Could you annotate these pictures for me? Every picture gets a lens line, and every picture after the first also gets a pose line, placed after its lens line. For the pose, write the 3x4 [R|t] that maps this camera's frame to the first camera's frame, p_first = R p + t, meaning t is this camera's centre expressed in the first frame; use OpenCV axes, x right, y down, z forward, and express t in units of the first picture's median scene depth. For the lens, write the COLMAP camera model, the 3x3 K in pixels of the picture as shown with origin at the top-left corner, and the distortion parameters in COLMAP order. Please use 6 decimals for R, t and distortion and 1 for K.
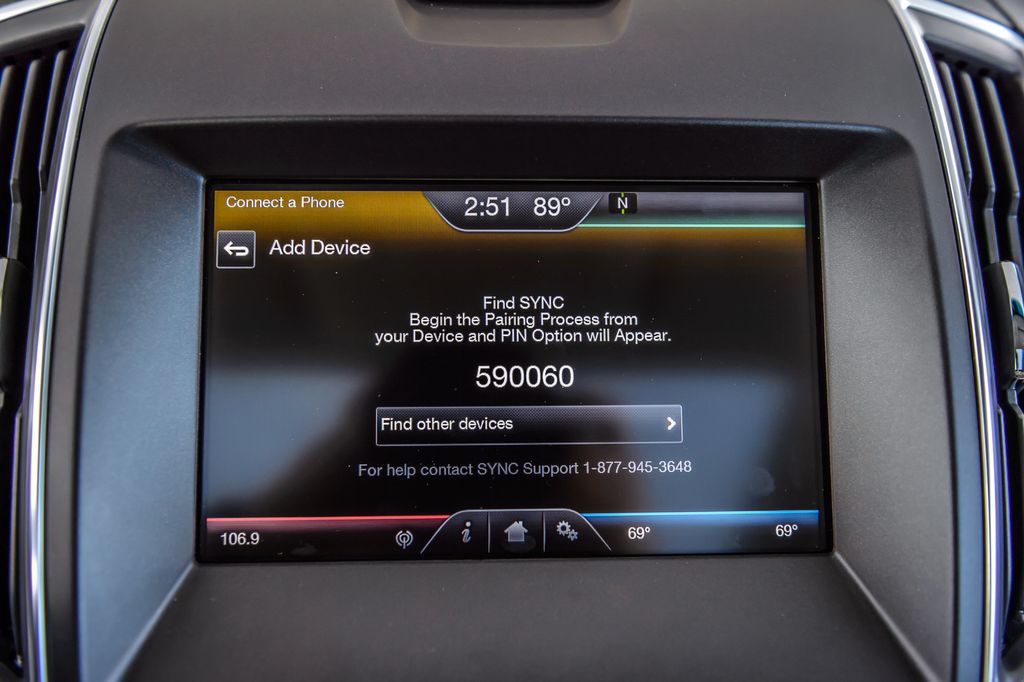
lens RADIAL K [[1013.6, 0, 512.0], [0, 1013.6, 341.0], [0, 0, 1]] dist [-0.017789, -0.004210]
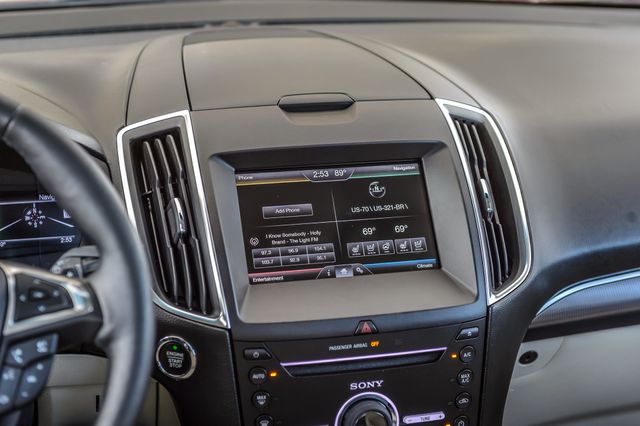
lens RADIAL K [[1256.6, 0, 320.0], [0, 1256.6, 213.0], [0, 0, 1]] dist [0.020044, -0.101169]
pose [[0.976512, -0.074903, 0.202027, -0.845521], [0.118116, 0.970284, -0.211182, 0.828987], [-0.180205, 0.230084, 0.956341, -2.766226]]
